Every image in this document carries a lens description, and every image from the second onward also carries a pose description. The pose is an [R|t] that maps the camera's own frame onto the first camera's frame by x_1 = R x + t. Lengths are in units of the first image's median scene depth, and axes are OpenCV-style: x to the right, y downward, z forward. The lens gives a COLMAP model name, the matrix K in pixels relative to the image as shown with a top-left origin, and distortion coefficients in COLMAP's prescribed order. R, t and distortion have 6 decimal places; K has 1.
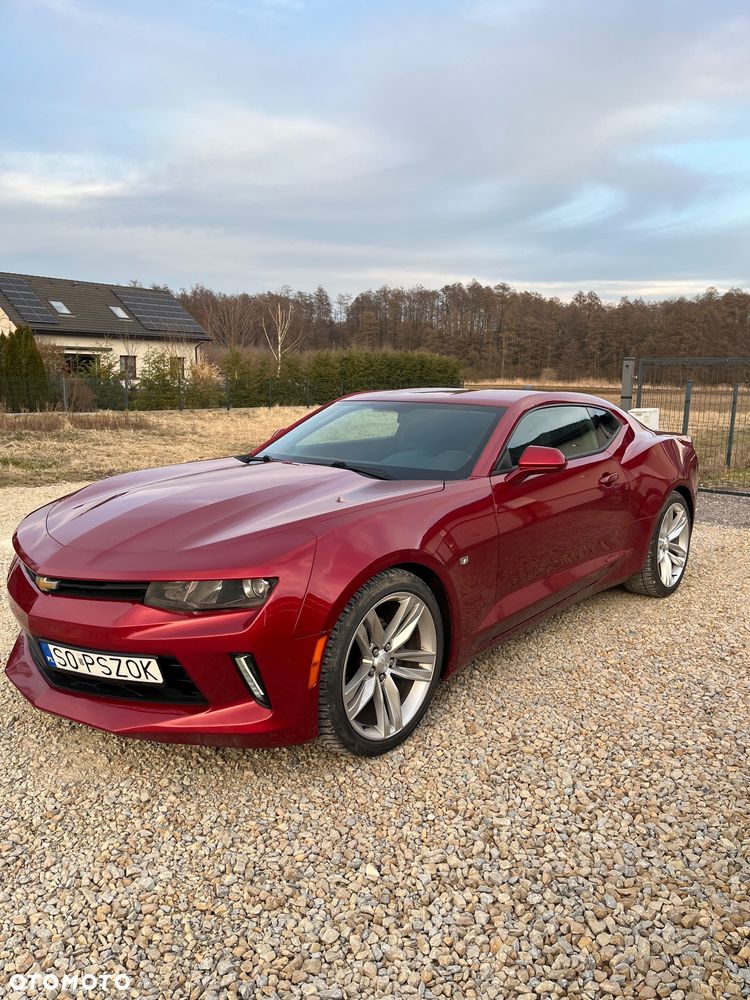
lens RADIAL K [[758.5, 0, 376.5], [0, 758.5, 504.1], [0, 0, 1]] dist [0.056233, -0.052687]
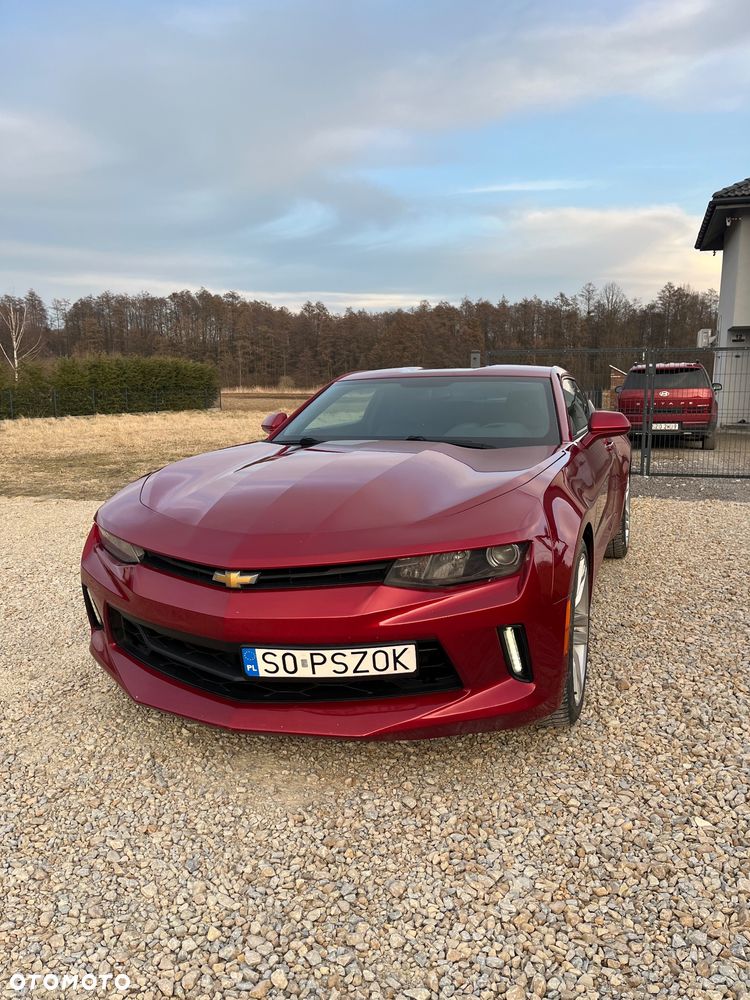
lens RADIAL K [[758.5, 0, 376.5], [0, 758.5, 504.1], [0, 0, 1]] dist [0.056233, -0.052687]
pose [[0.941978, -0.073123, 0.327613, -0.560348], [0.076809, 0.997044, 0.001691, 0.033127], [-0.326768, 0.023571, 0.944811, 0.164524]]
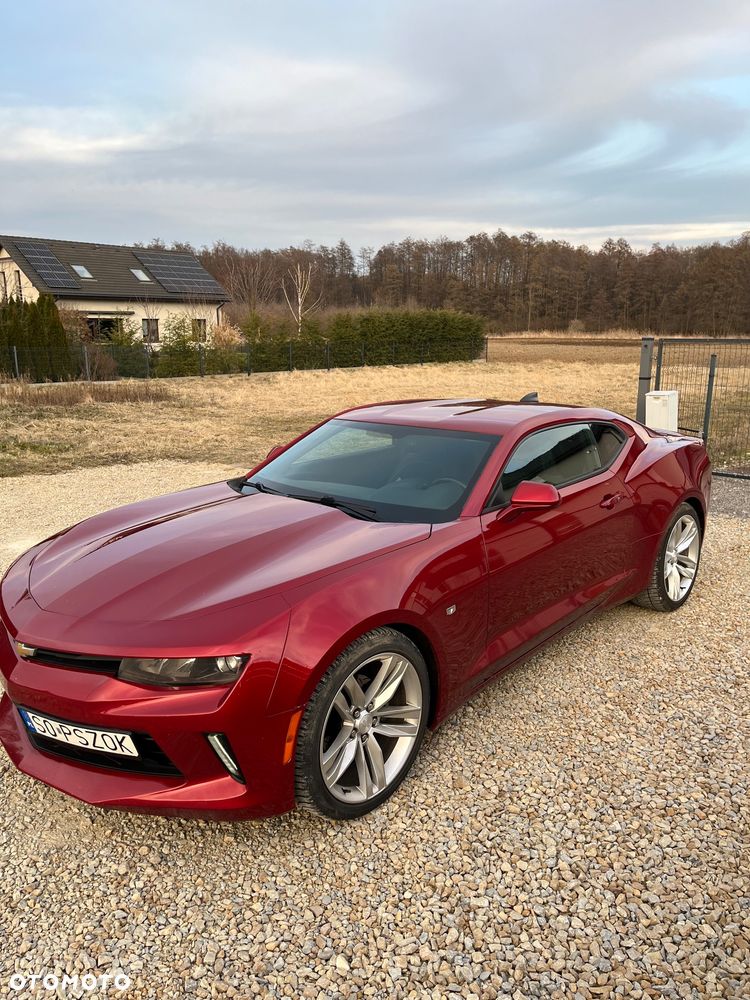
lens RADIAL K [[755.8, 0, 369.6], [0, 755.8, 499.7], [0, 0, 1]] dist [0.075534, -0.096914]
pose [[0.999061, -0.007970, -0.042587, 0.062214], [0.010194, 0.998582, 0.052258, -0.139590], [0.042110, -0.052643, 0.997725, 0.034878]]
